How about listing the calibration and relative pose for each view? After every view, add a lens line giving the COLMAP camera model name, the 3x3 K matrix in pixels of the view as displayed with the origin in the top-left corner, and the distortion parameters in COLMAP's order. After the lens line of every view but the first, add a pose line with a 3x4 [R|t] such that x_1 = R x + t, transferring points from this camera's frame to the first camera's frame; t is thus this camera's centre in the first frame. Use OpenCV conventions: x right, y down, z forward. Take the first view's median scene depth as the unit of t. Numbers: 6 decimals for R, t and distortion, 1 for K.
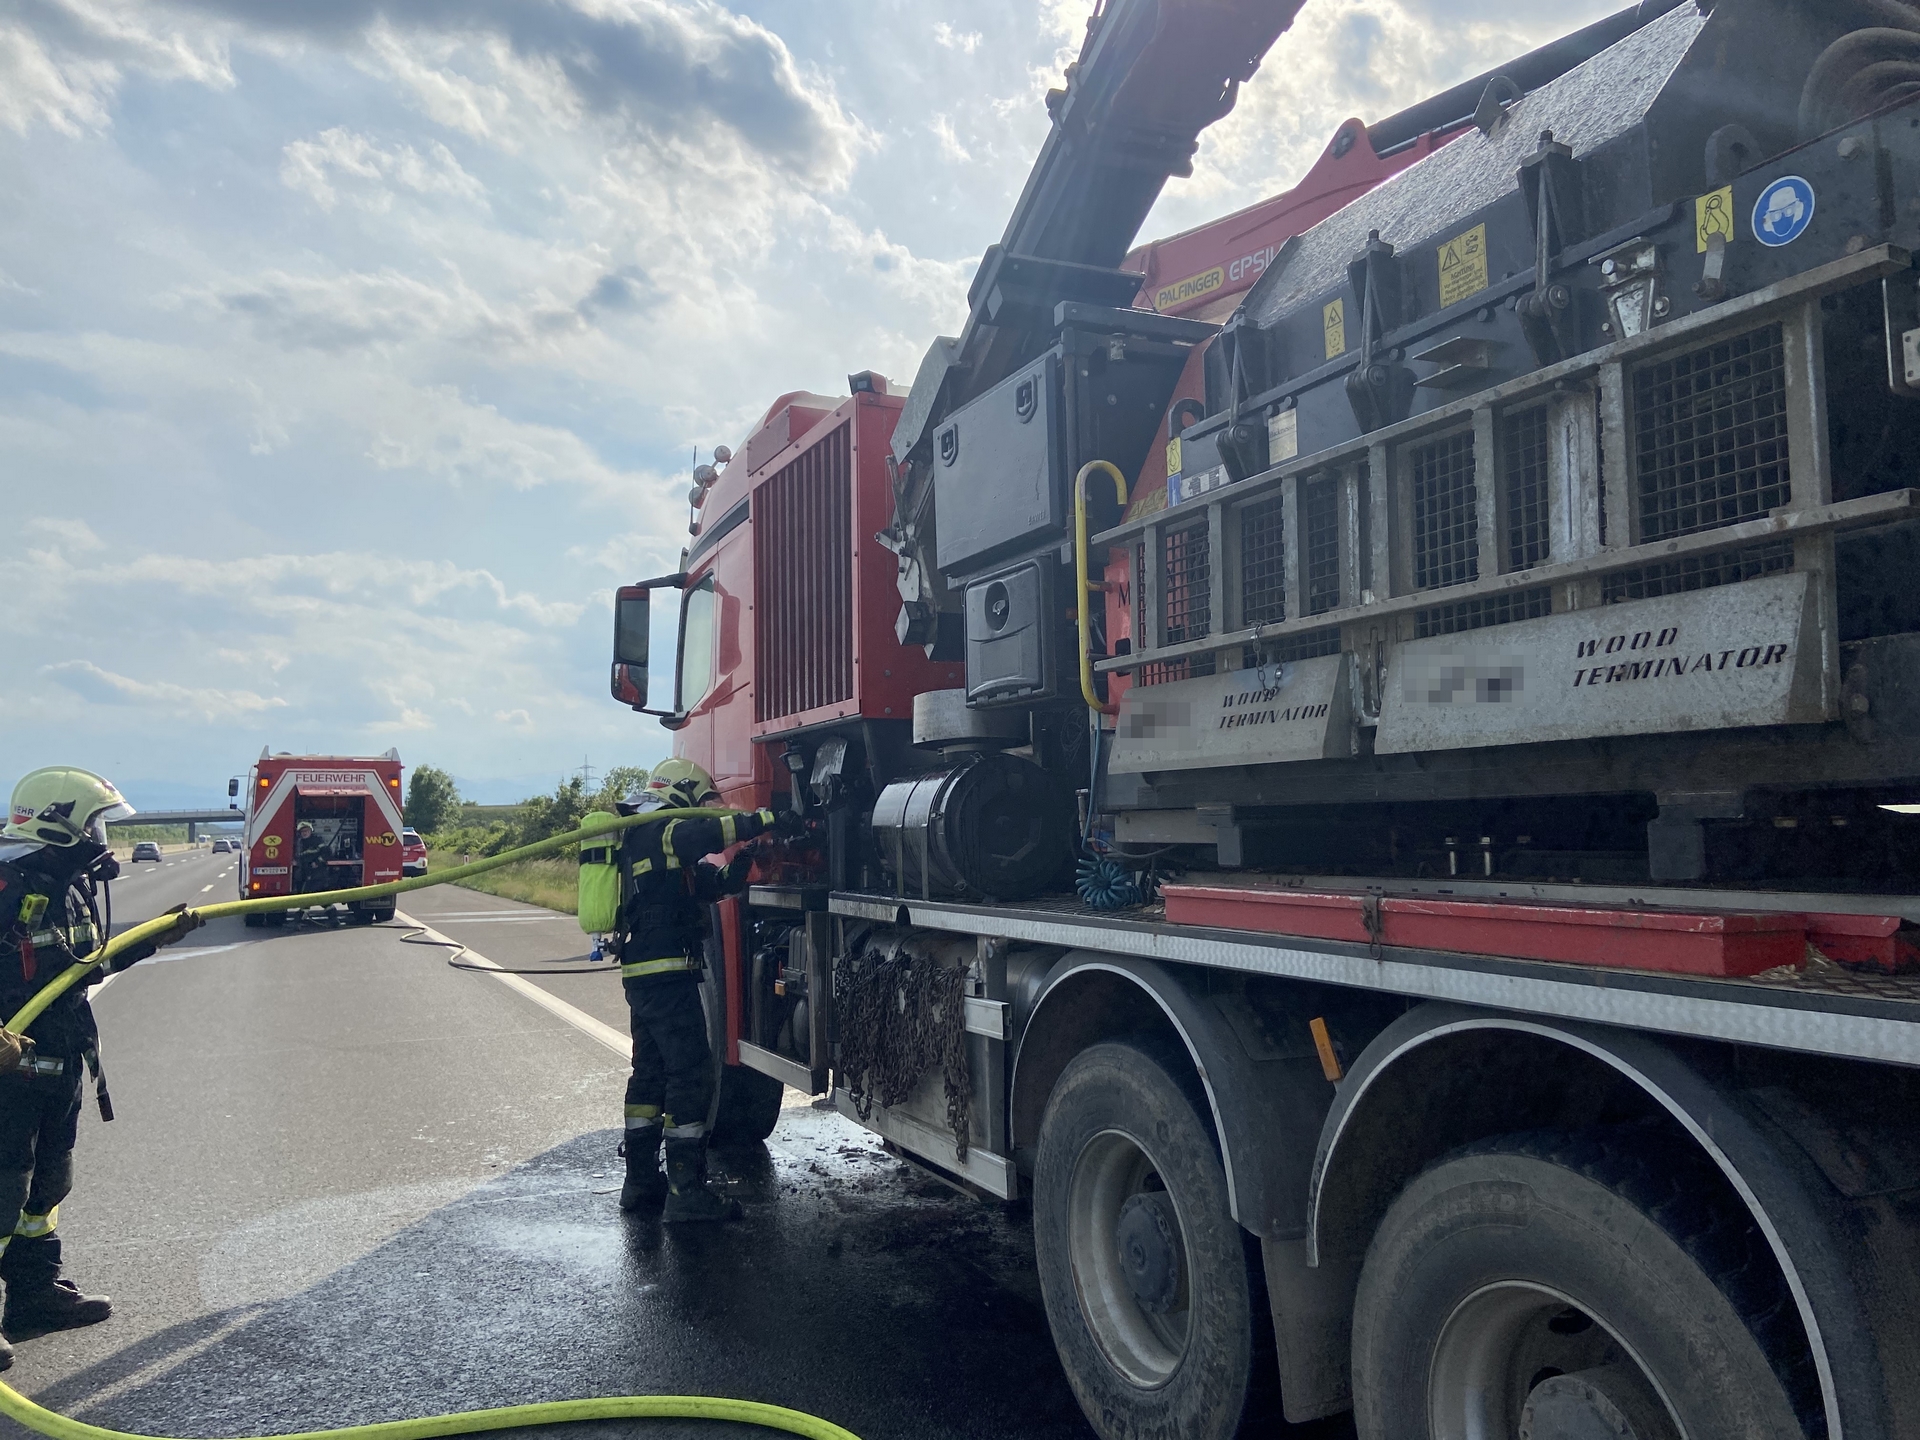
lens RADIAL K [[1464.1, 0, 953.4], [0, 1464.1, 715.1], [0, 0, 1]] dist [0.102989, -0.008244]
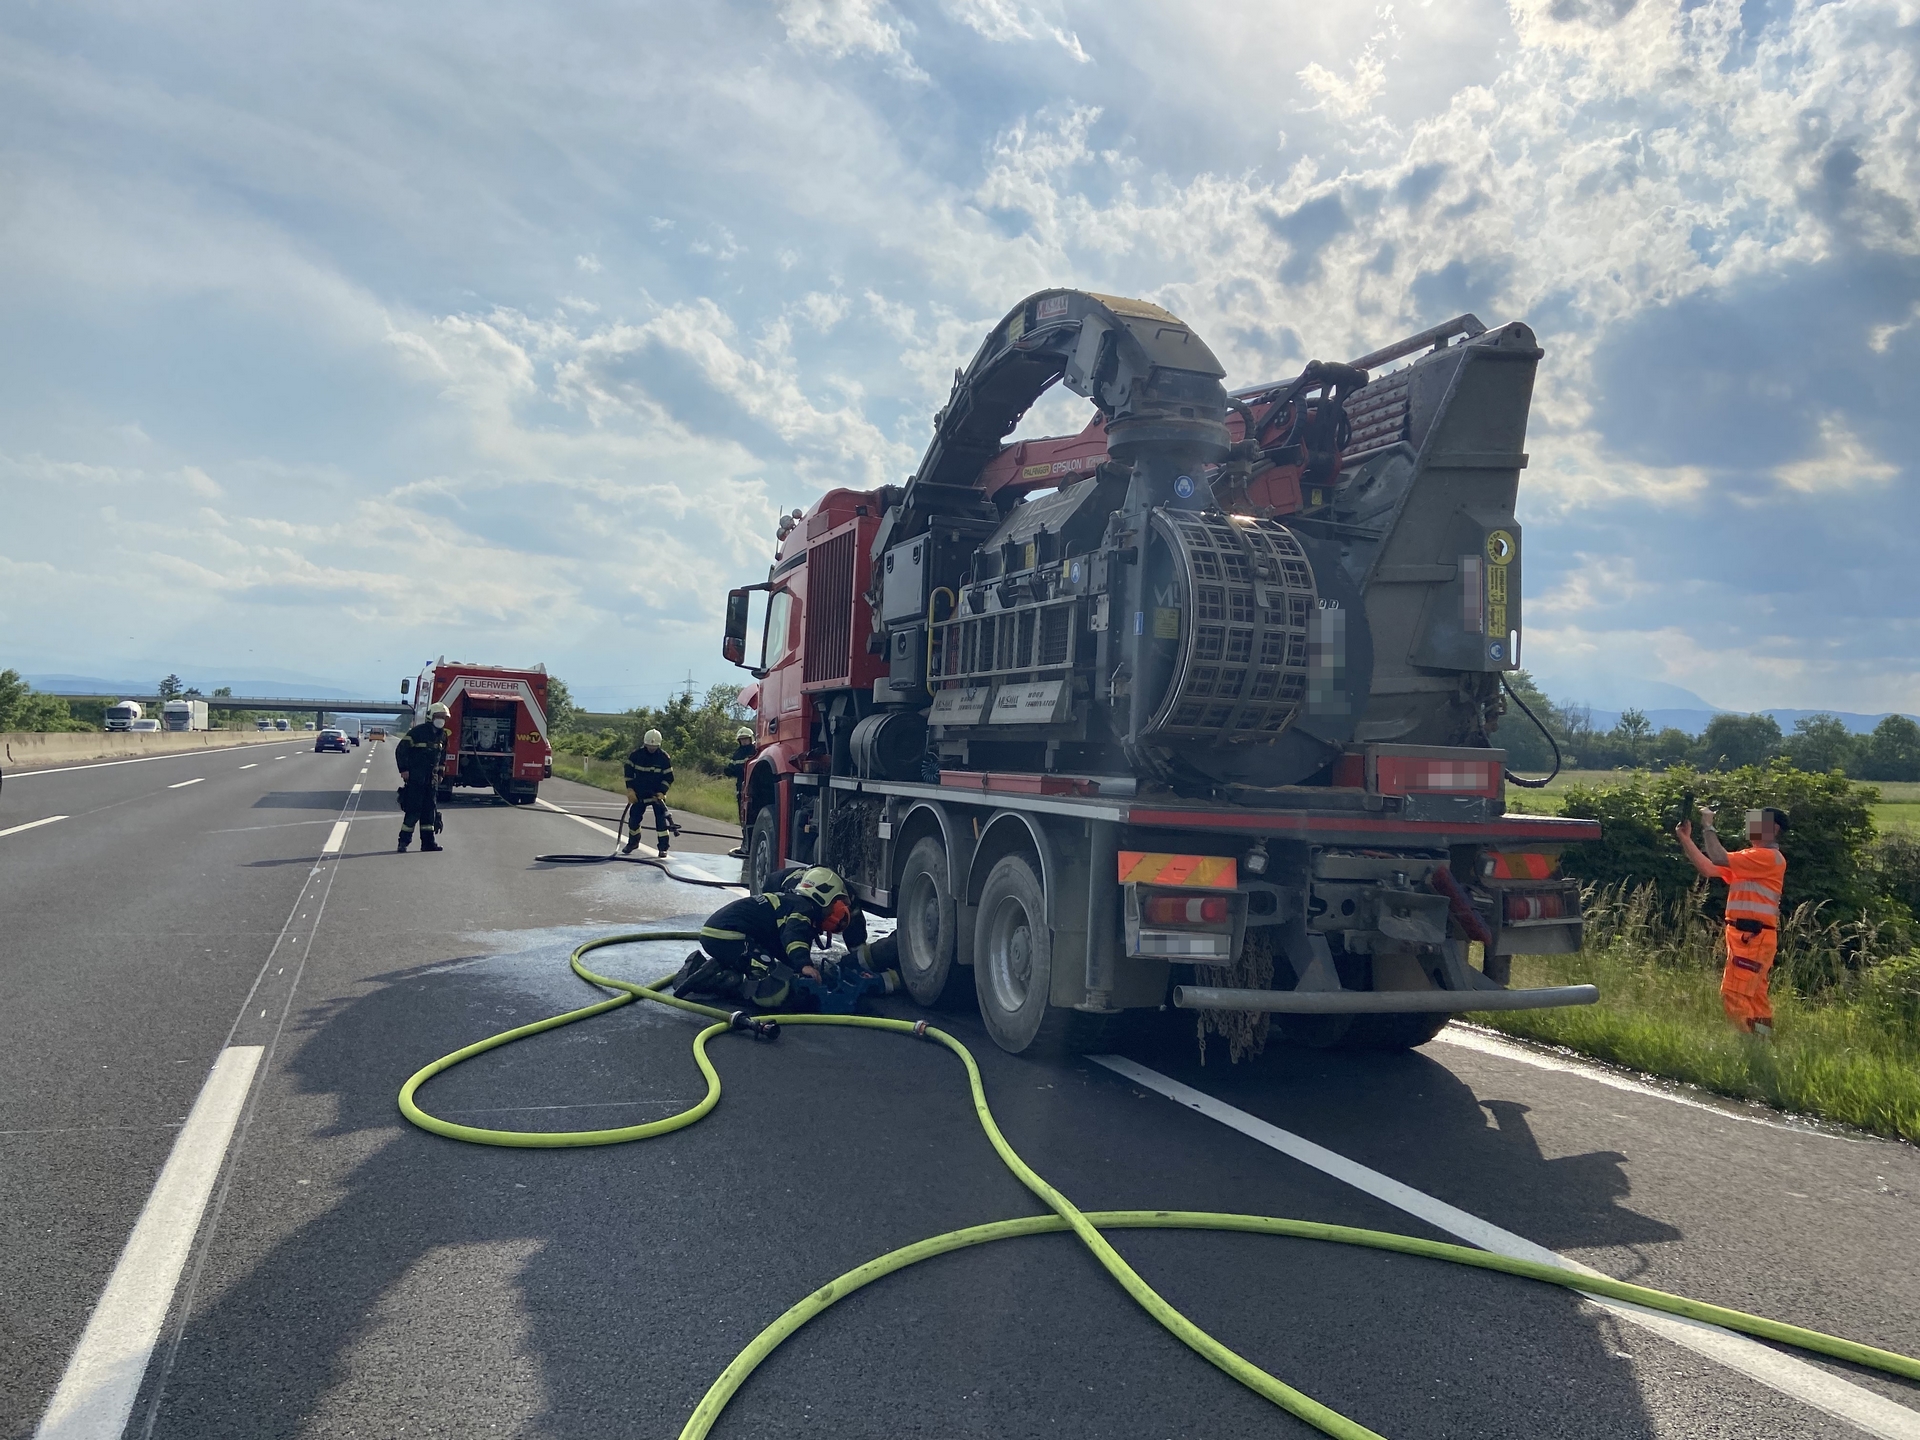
lens RADIAL K [[1464.1, 0, 961.1], [0, 1464.1, 715.2], [0, 0, 1]] dist [0.102989, -0.008244]
pose [[0.996411, 0.059672, -0.060040, 0.141802], [-0.056860, 0.997252, 0.047494, -0.043537], [0.062709, -0.043910, 0.997065, -0.651610]]
